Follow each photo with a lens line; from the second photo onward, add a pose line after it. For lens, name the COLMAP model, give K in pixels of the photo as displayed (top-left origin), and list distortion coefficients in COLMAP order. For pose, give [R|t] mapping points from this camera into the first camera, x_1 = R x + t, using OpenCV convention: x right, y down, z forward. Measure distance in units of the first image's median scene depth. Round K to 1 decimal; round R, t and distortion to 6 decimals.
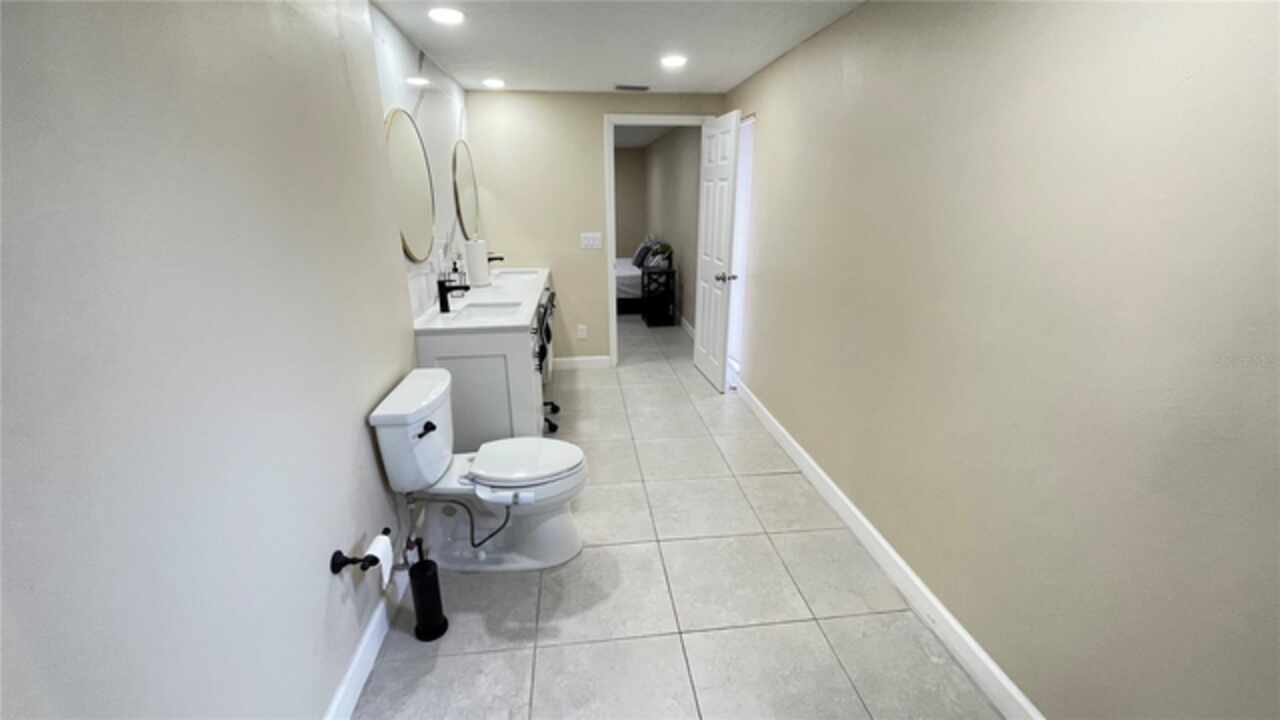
lens RADIAL K [[517.2, 0, 645.2], [0, 517.2, 362.0], [0, 0, 1]] dist [-0.001568, -0.000194]
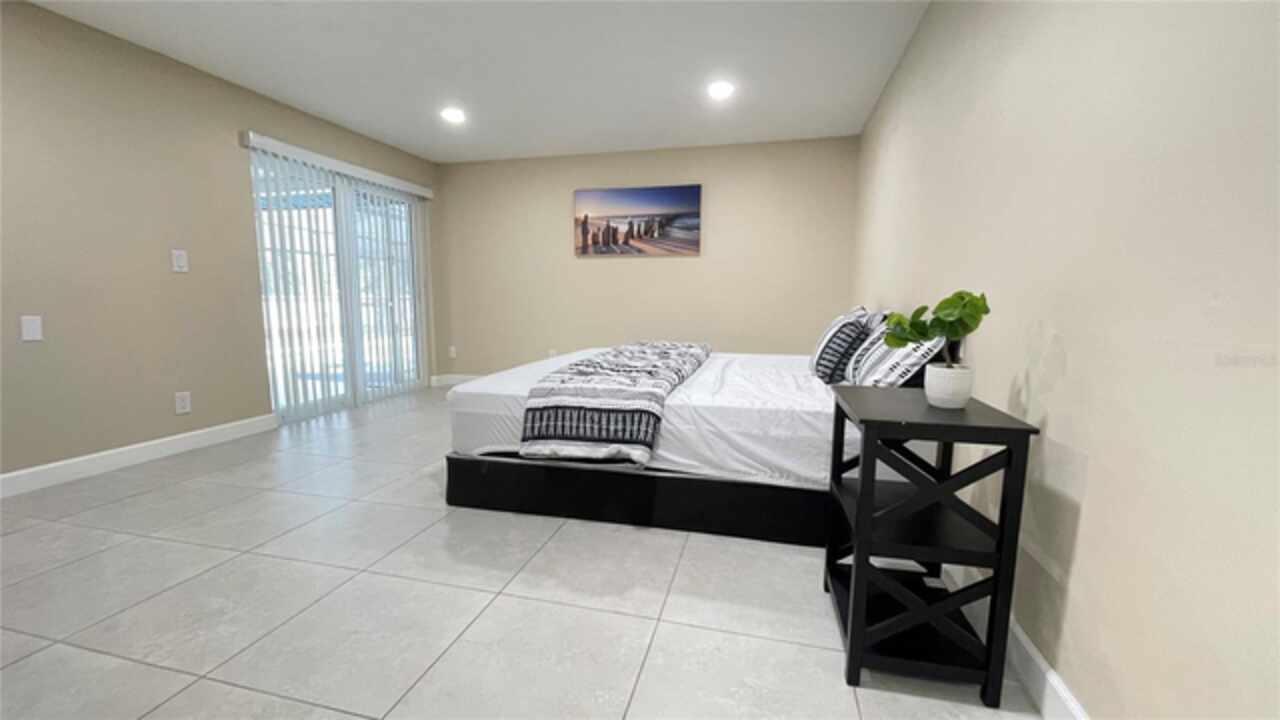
lens RADIAL K [[517.2, 0, 645.2], [0, 517.2, 362.0], [0, 0, 1]] dist [-0.001568, -0.000194]
pose [[0.935017, 0.056832, -0.350020, -0.006560], [-0.124597, 0.976789, -0.174238, -0.135097], [0.331993, 0.206527, 0.920395, 0.716569]]
